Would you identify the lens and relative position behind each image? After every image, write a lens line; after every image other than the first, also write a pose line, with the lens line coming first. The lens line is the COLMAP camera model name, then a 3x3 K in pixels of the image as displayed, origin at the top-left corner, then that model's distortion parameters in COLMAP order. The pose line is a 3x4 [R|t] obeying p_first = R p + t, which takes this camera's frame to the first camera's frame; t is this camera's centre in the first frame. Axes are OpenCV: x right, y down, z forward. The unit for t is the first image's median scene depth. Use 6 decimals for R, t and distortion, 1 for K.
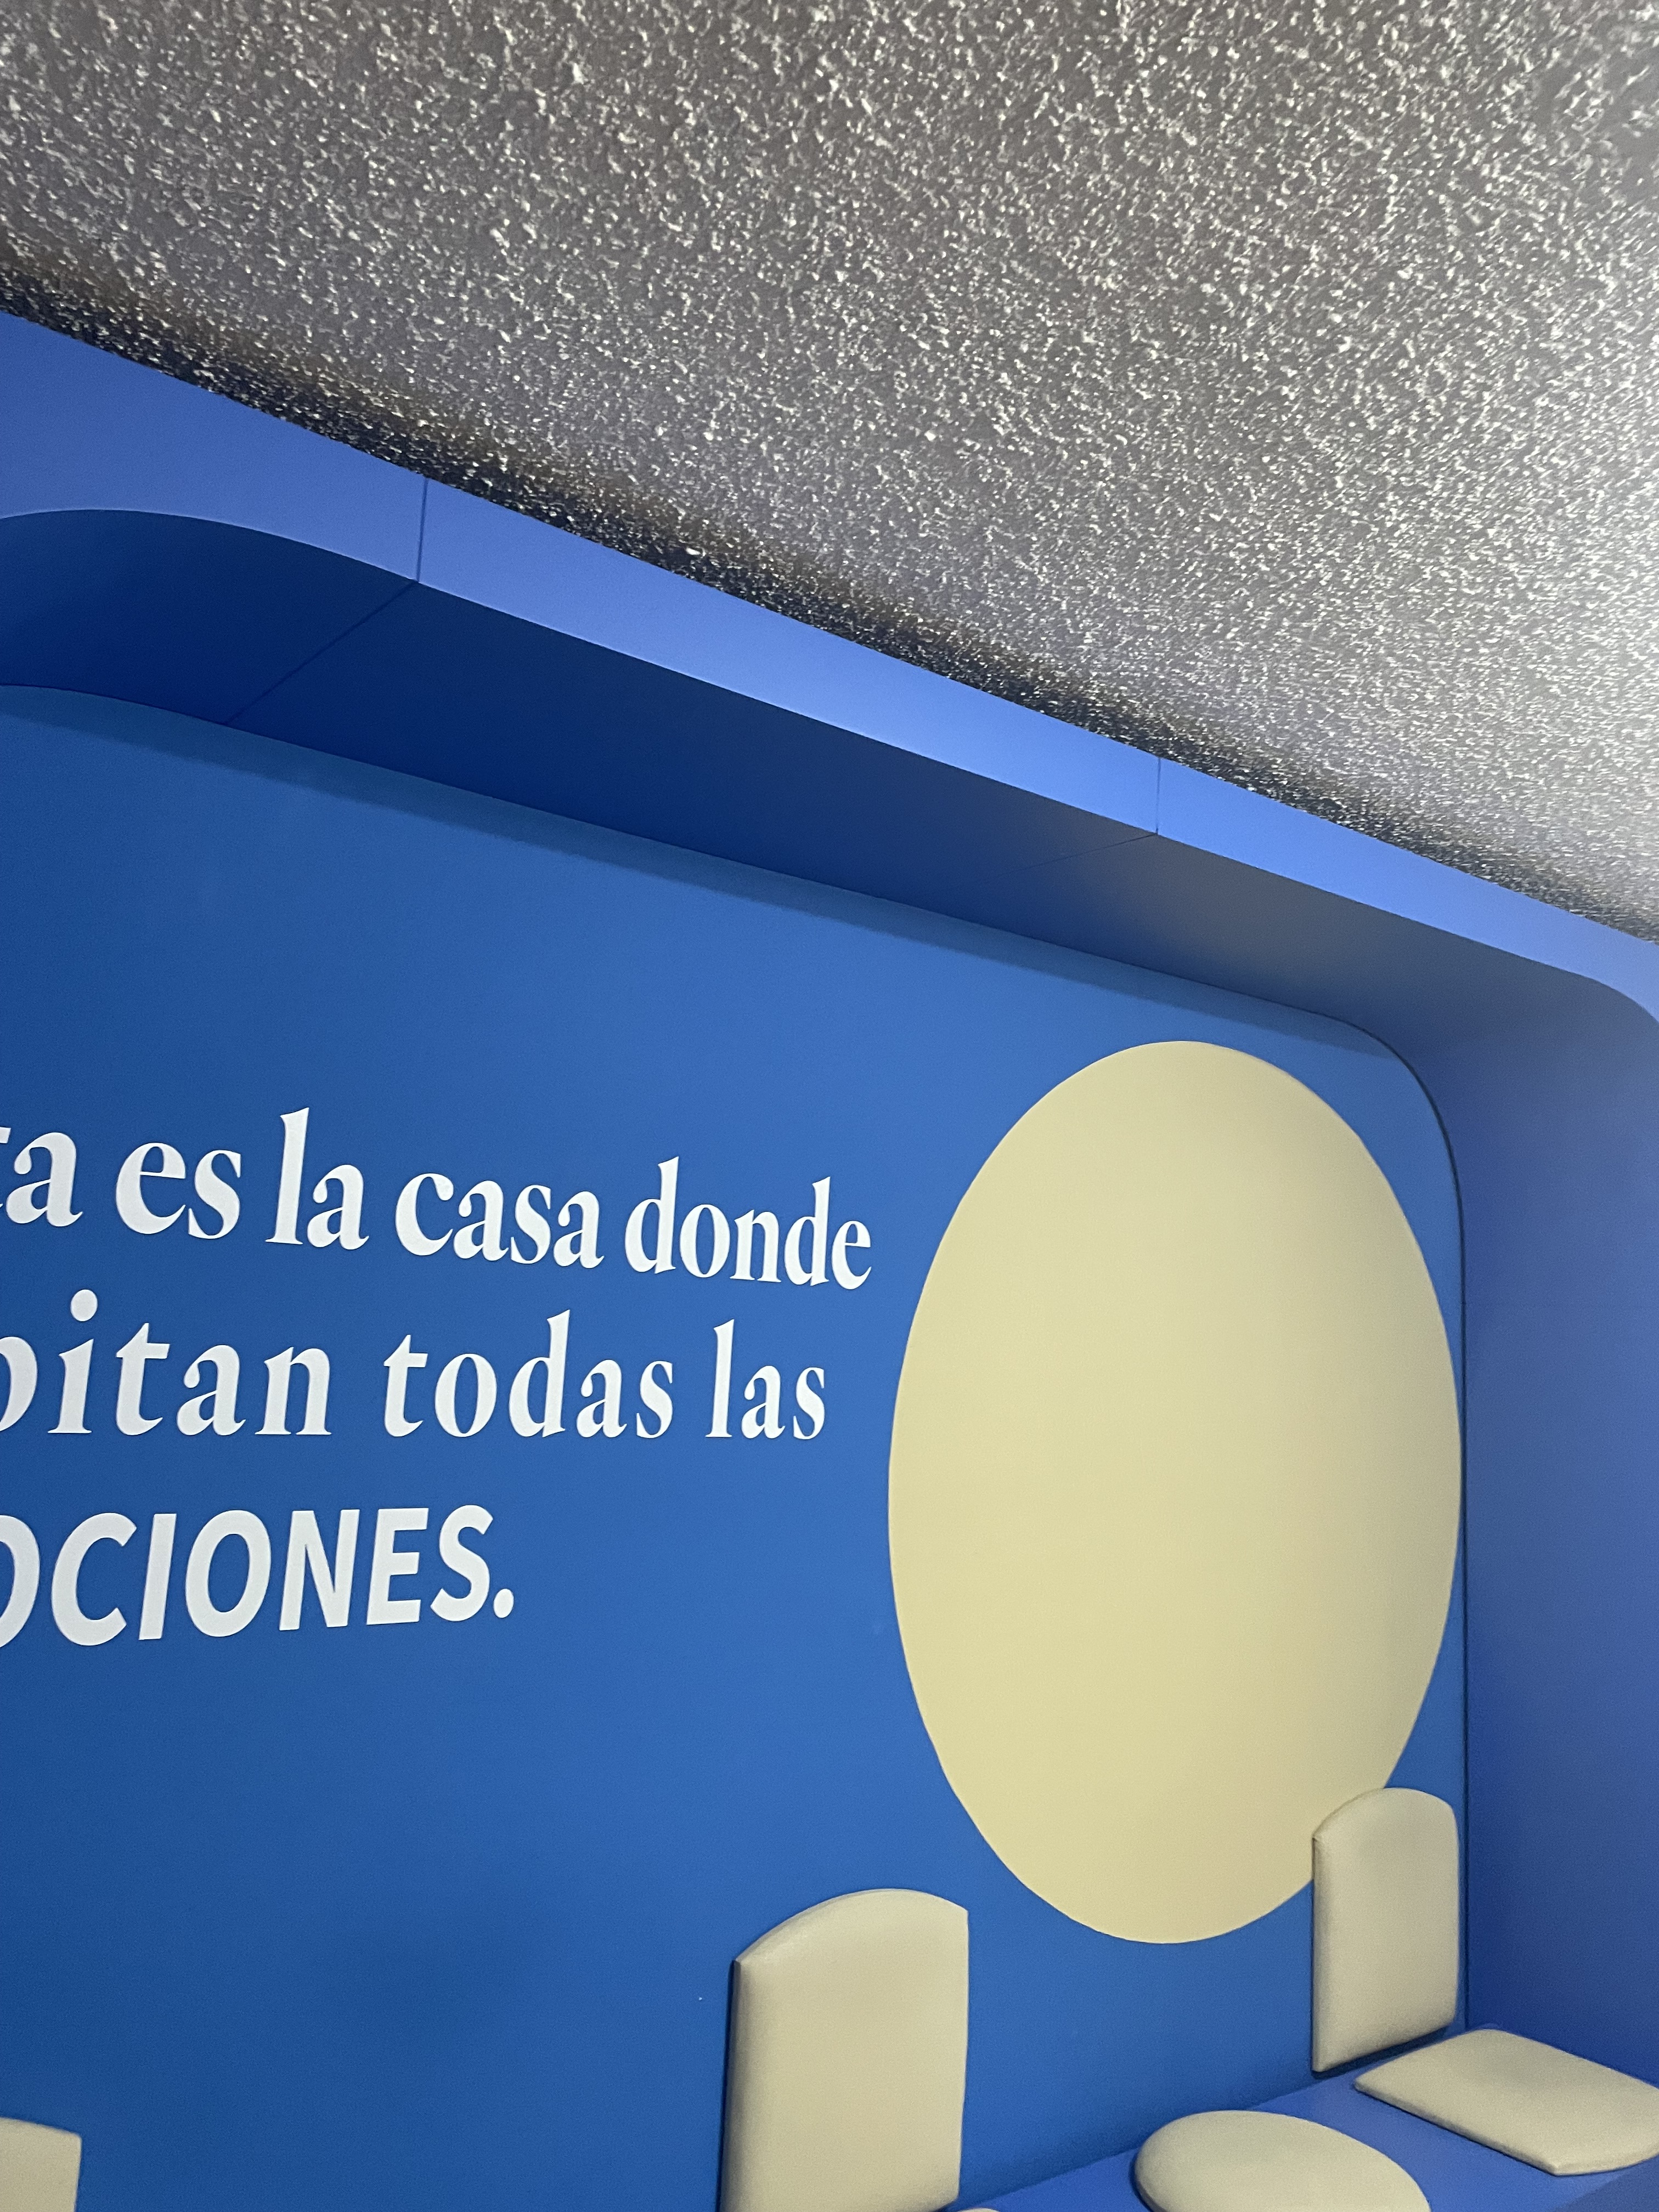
lens RADIAL K [[1730.1, 0, 829.5], [0, 1730.1, 1106.0], [0, 0, 1]] dist [0.000054, -0.008357]
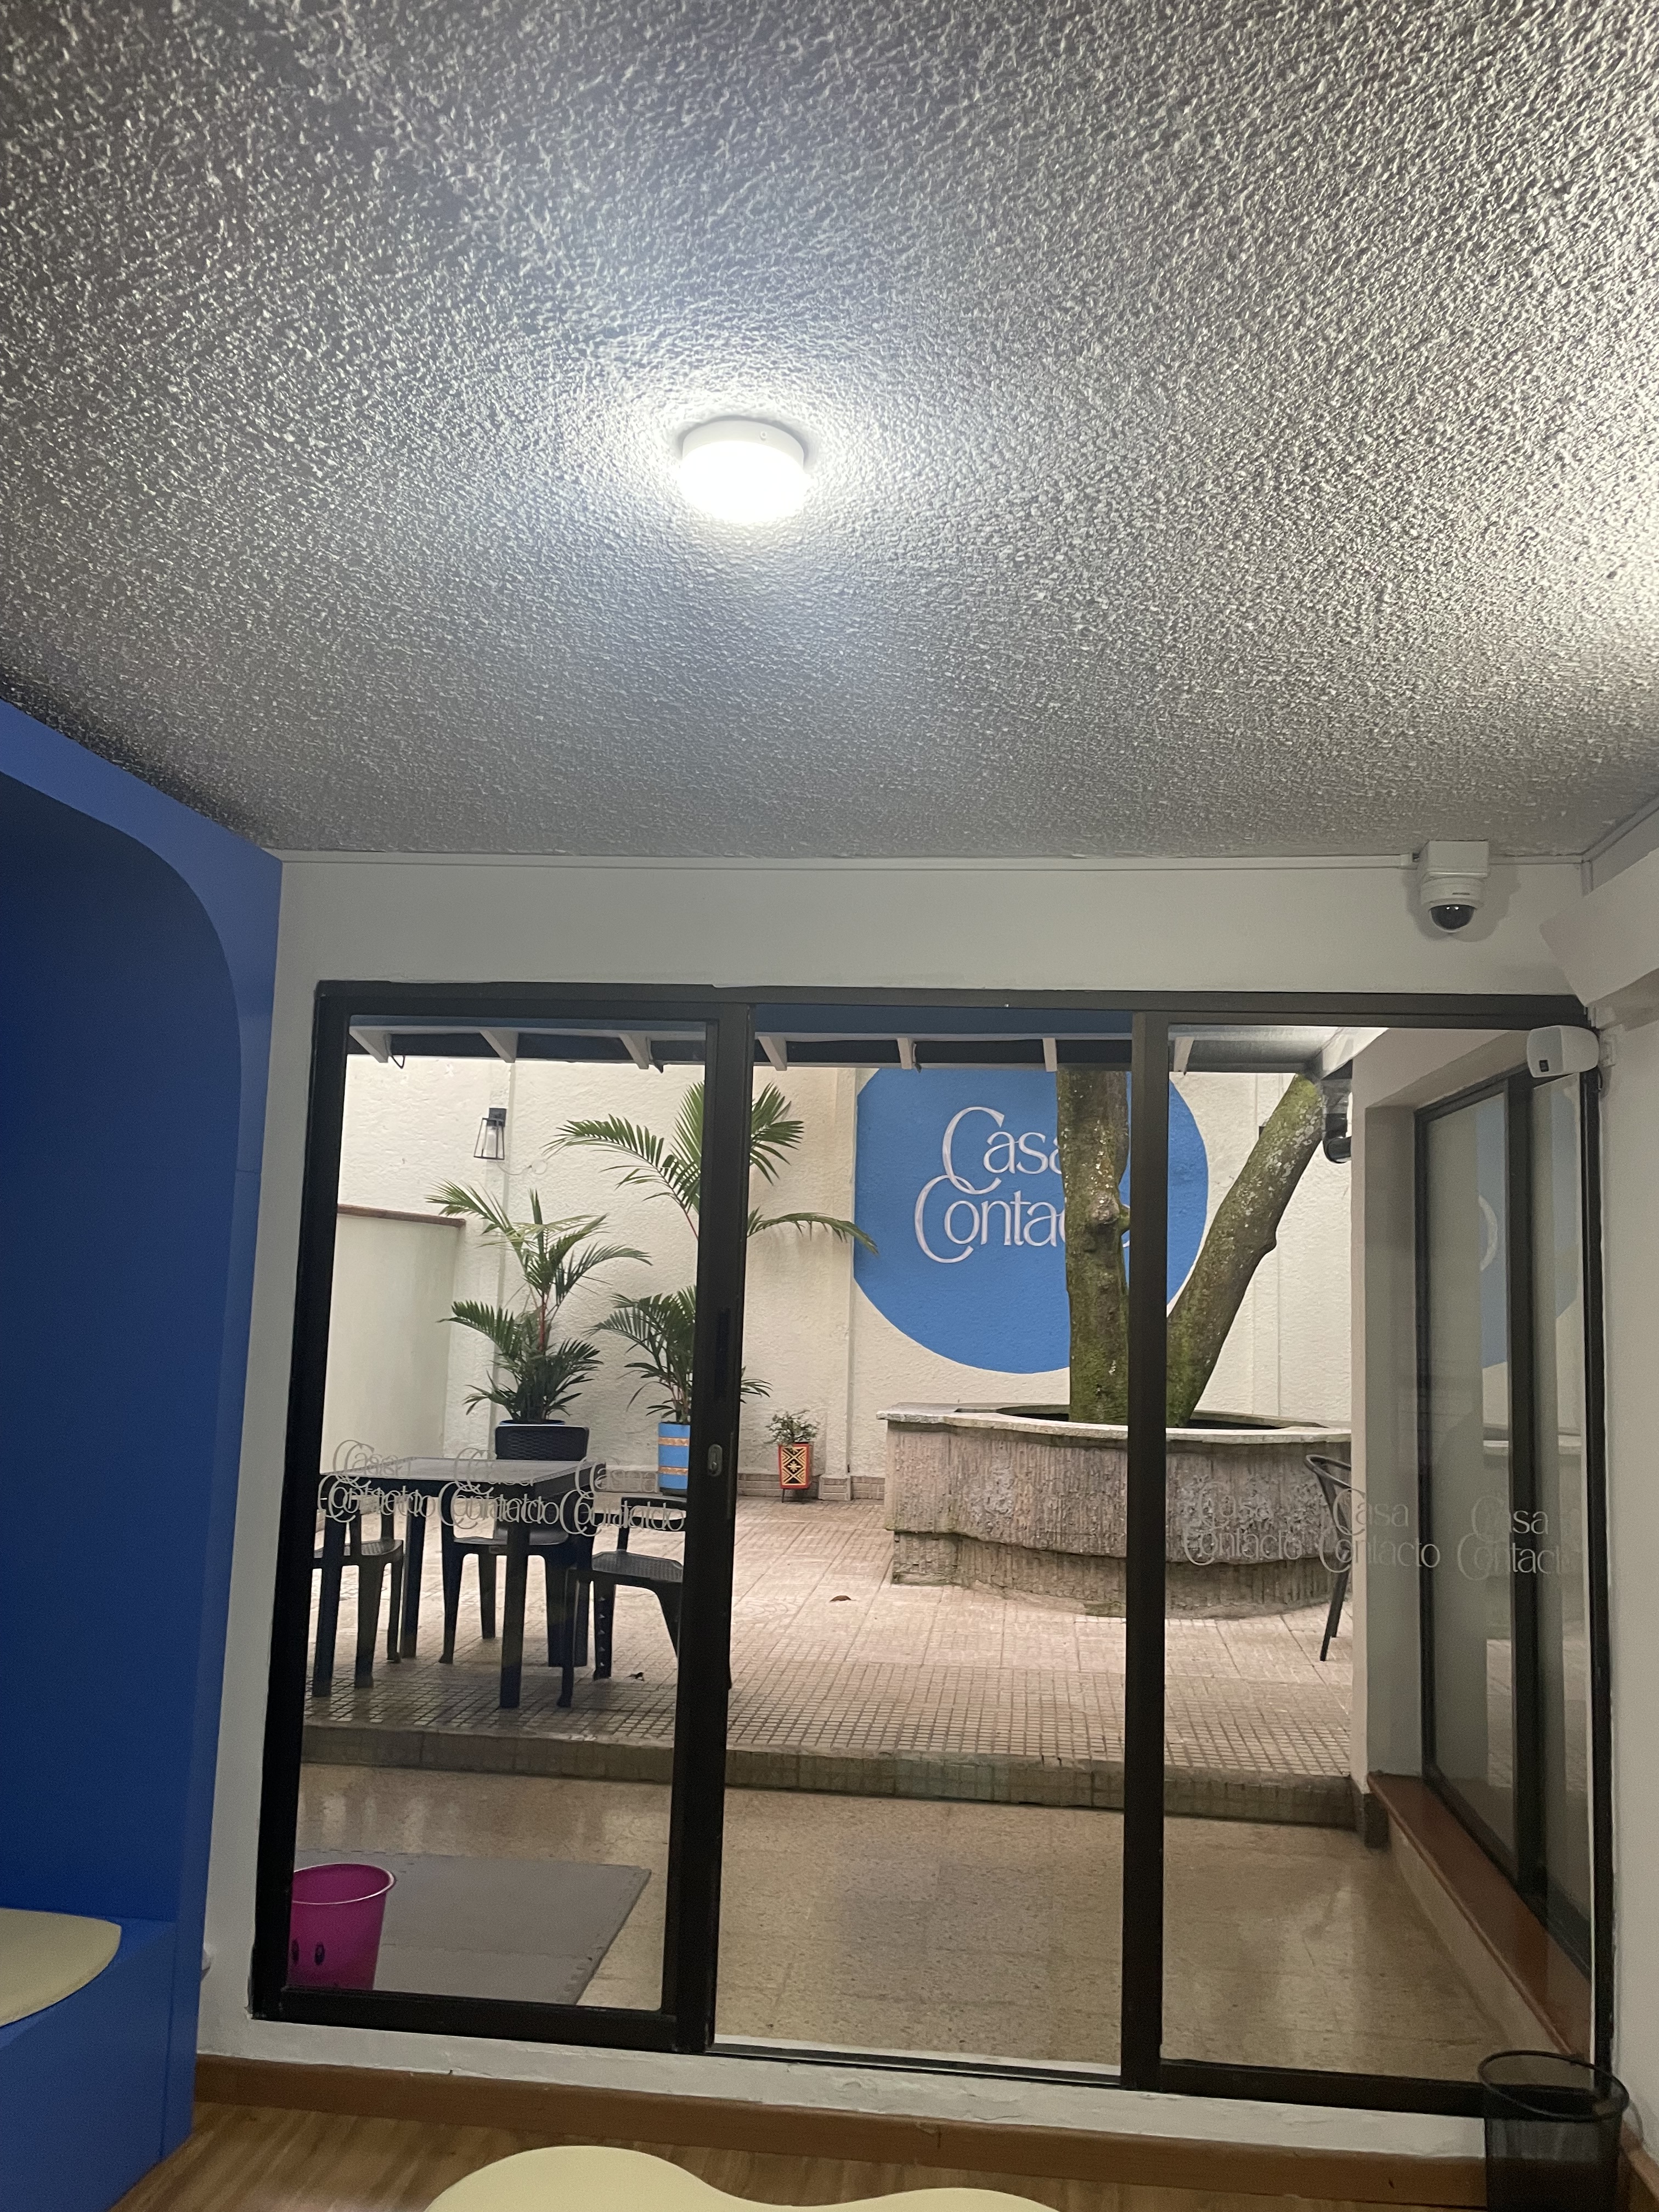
lens RADIAL K [[1730.1, 0, 829.5], [0, 1730.1, 1106.0], [0, 0, 1]] dist [0.000054, -0.008357]
pose [[0.718271, 0.063855, 0.692827, 0.103340], [-0.111364, 0.993493, 0.023888, 0.024765], [-0.686793, -0.094314, 0.720708, -0.007215]]
